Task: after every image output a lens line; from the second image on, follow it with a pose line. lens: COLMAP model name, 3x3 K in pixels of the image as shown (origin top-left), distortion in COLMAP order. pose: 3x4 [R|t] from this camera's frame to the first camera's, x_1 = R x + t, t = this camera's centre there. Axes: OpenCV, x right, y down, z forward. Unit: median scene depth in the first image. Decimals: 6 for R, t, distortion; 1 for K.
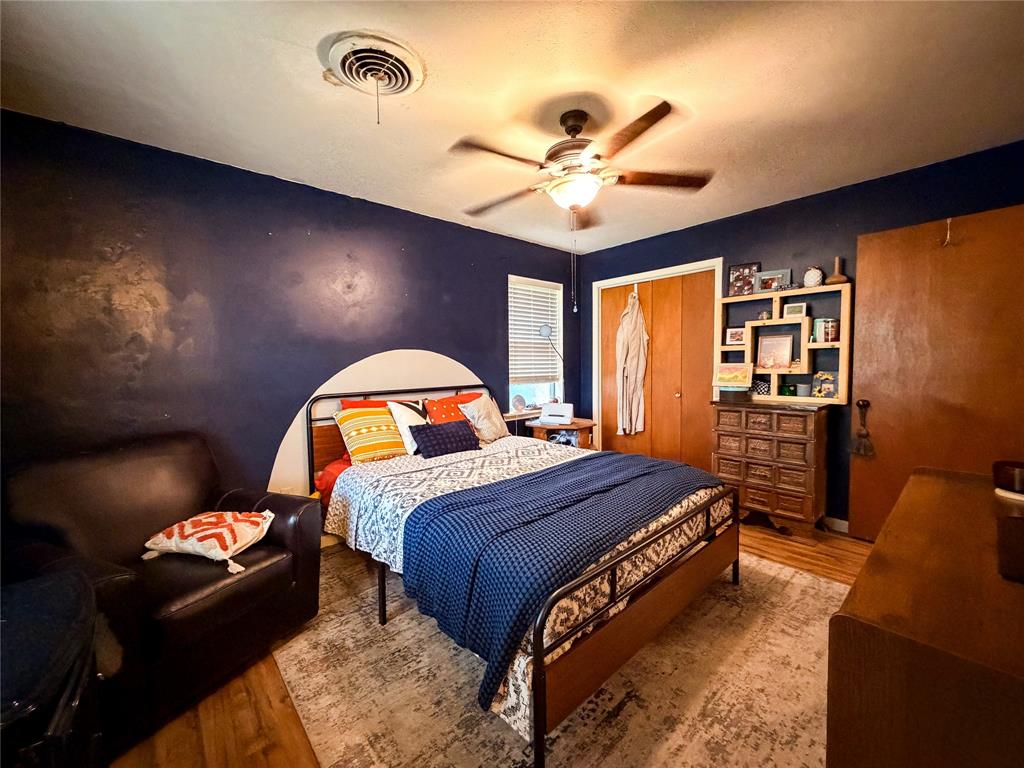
lens RADIAL K [[412.8, 0, 510.2], [0, 412.8, 384.7], [0, 0, 1]] dist [-0.000235, -0.000002]
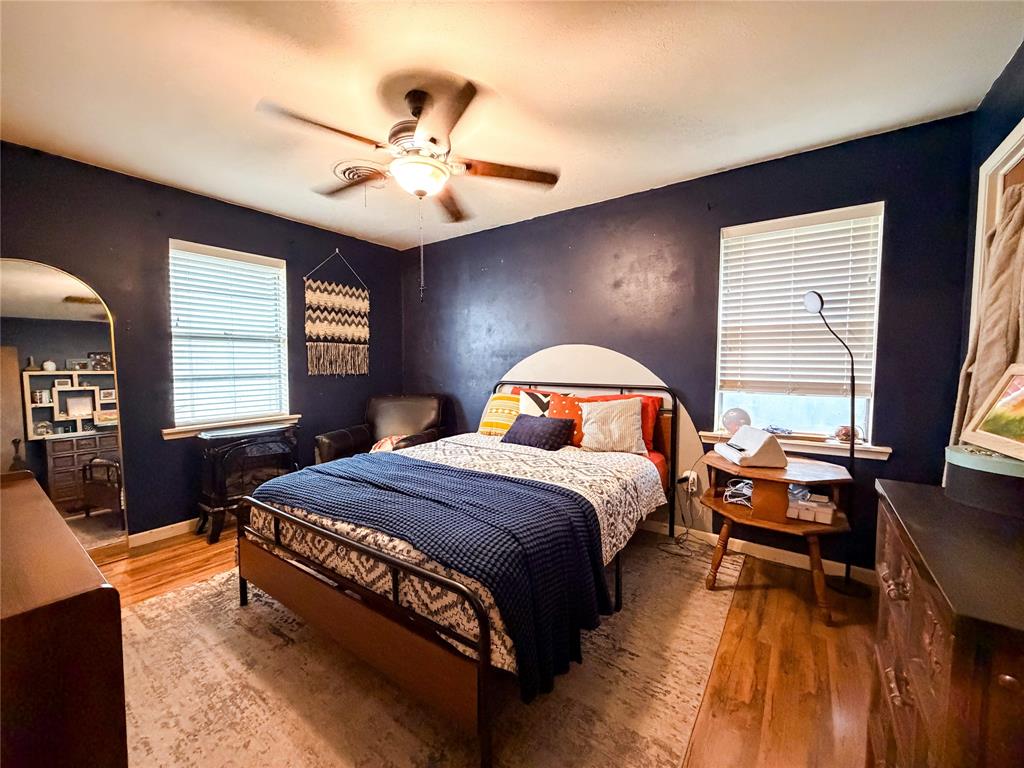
lens RADIAL K [[412.8, 0, 510.2], [0, 412.8, 384.7], [0, 0, 1]] dist [-0.000235, -0.000002]
pose [[0.206053, 0.070482, -0.975999, 1.173716], [-0.062060, 0.996336, 0.058848, -0.057943], [0.976571, 0.048445, 0.209672, 1.036034]]
